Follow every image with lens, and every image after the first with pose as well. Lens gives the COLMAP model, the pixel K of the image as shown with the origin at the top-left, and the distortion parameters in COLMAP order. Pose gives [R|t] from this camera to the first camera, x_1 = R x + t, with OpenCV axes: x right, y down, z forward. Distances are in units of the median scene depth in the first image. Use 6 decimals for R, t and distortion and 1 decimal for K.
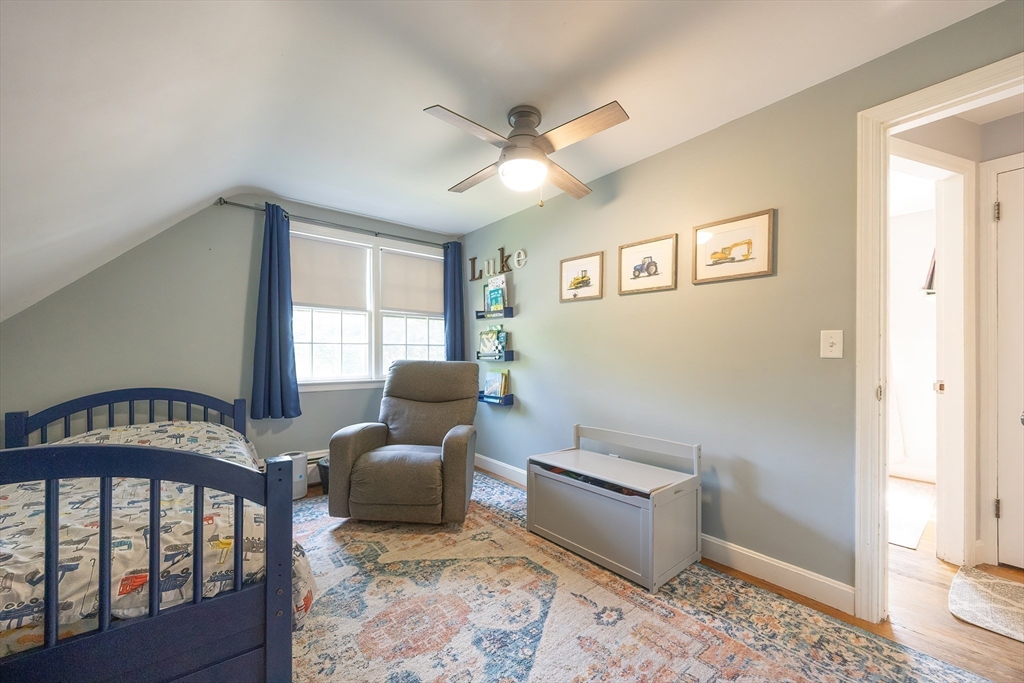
lens RADIAL K [[396.8, 0, 511.9], [0, 396.8, 355.7], [0, 0, 1]] dist [0.001700, 0.000043]
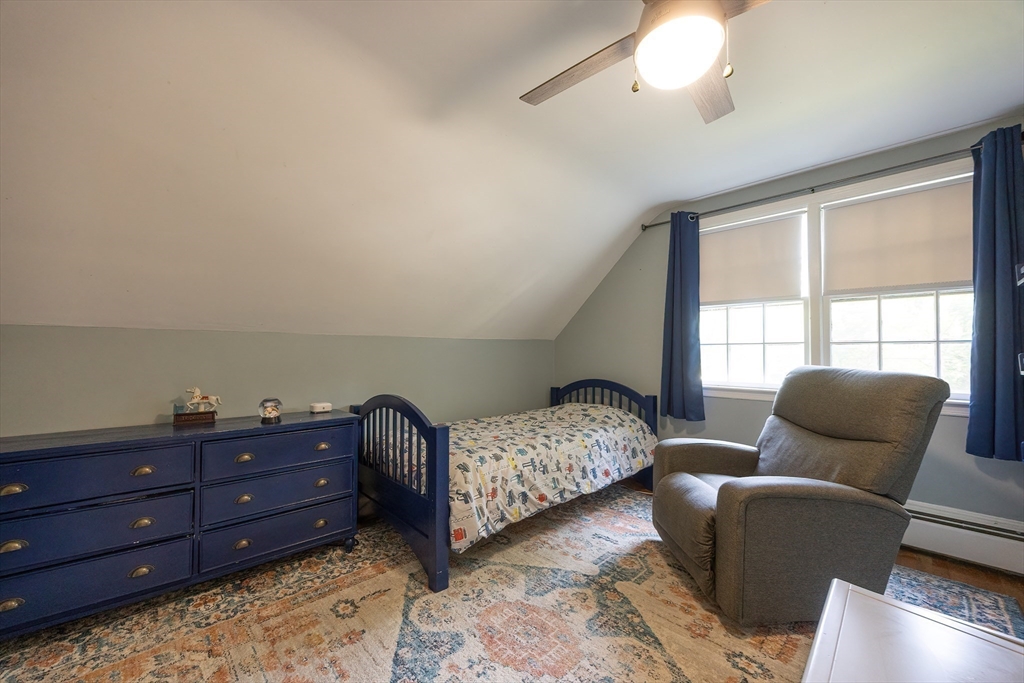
lens RADIAL K [[396.8, 0, 505.0], [0, 396.8, 348.6], [0, 0, 1]] dist [0.001700, 0.000043]
pose [[0.075732, -0.011727, -0.997059, 0.493288], [-0.007705, 0.999894, -0.012346, -0.008785], [0.997098, 0.008618, 0.075633, 0.584007]]
